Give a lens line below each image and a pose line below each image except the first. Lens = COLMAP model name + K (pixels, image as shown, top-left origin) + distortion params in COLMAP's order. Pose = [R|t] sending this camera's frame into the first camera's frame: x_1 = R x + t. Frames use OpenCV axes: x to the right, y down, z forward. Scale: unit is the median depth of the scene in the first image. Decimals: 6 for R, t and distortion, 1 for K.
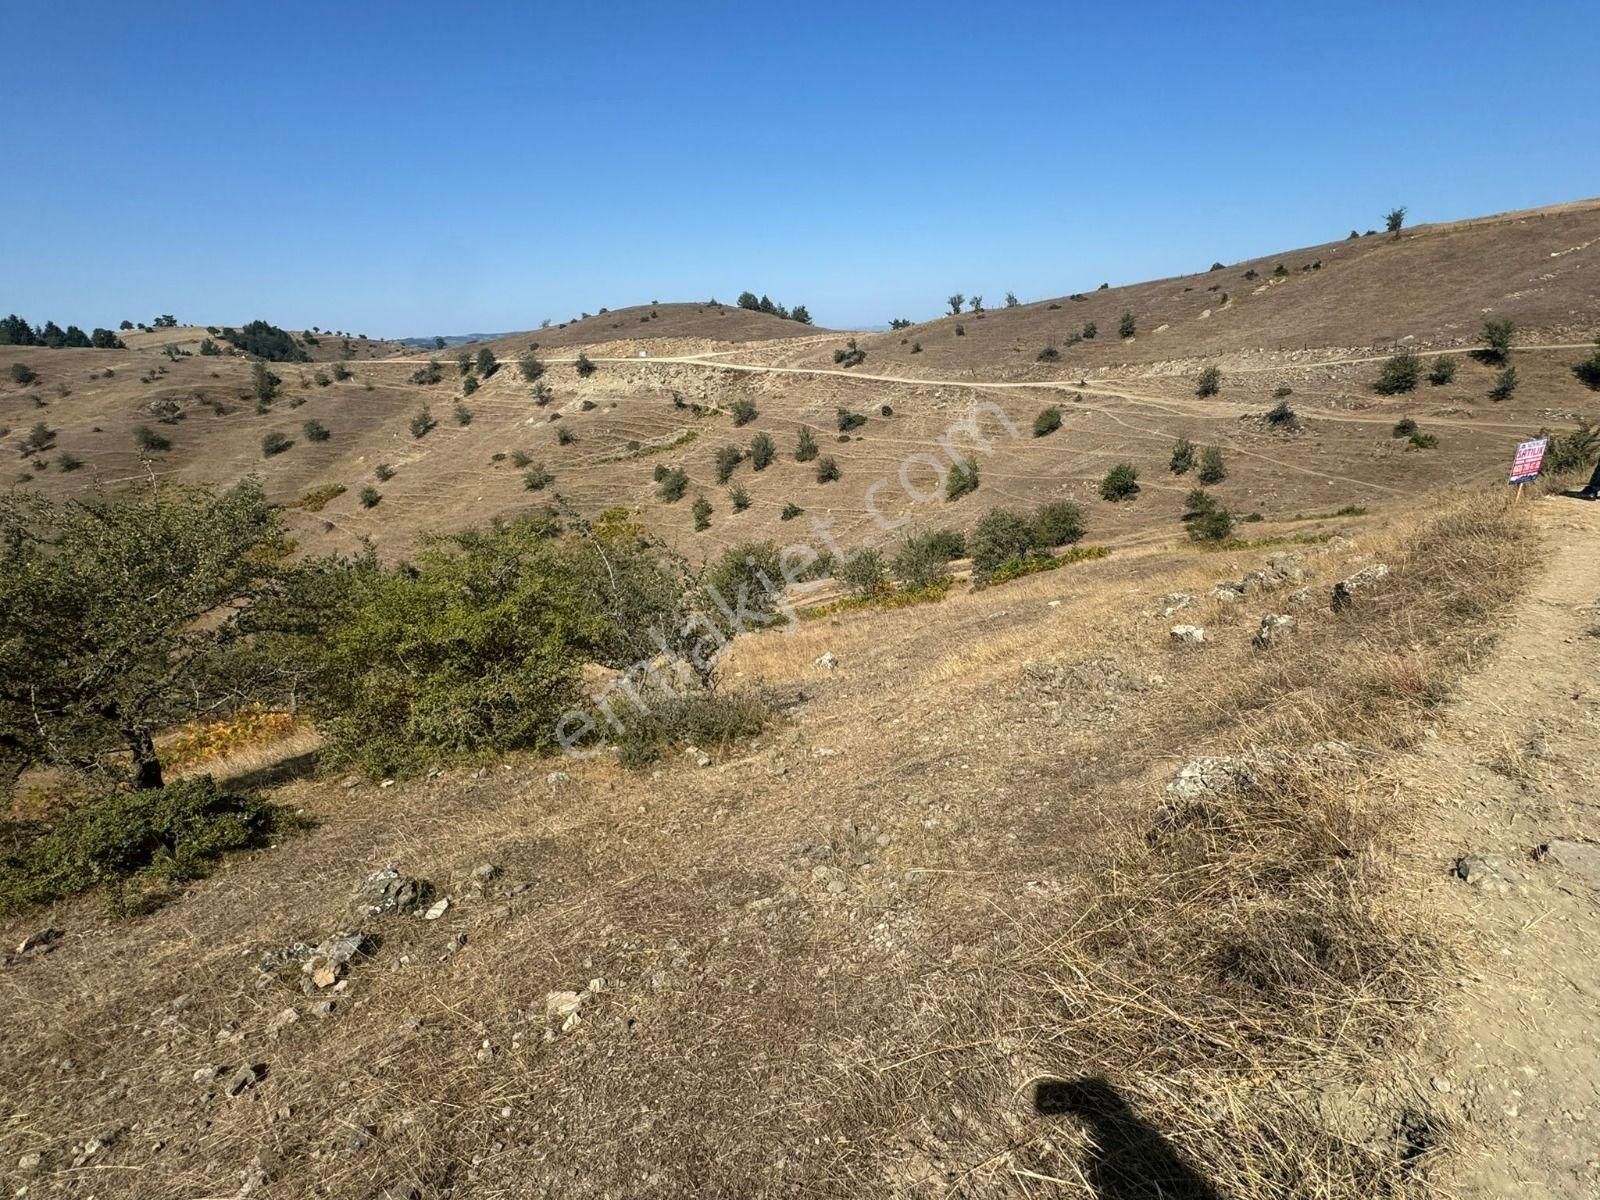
lens RADIAL K [[801.0, 0, 800.0], [0, 801.0, 600.0], [0, 0, 1]] dist [-0.004032, 0.000606]
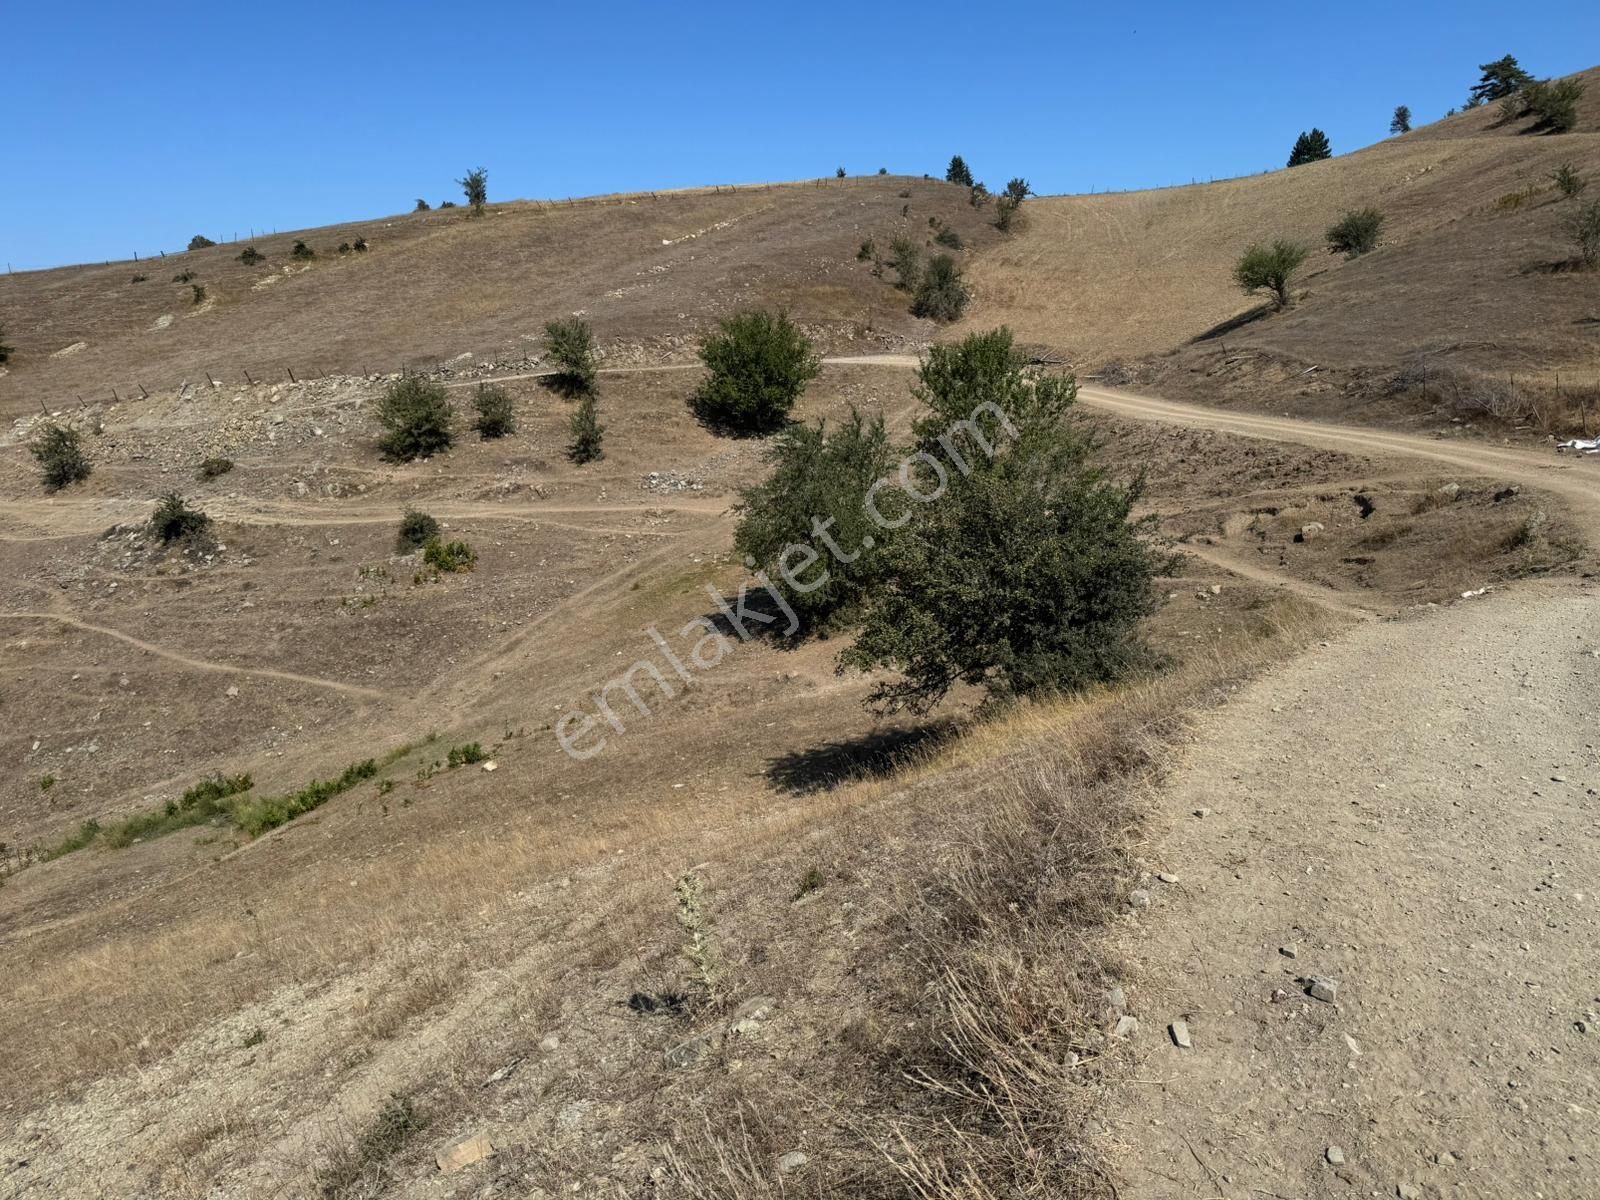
lens RADIAL K [[1119.8, 0, 800.0], [0, 1119.8, 600.0], [0, 0, 1]] dist [0.032331, -0.047237]
pose [[0.732329, -0.139688, 0.666470, 0.463631], [0.226503, 0.972972, -0.044956, -0.093306], [-0.642177, 0.183880, 0.744175, 0.364295]]
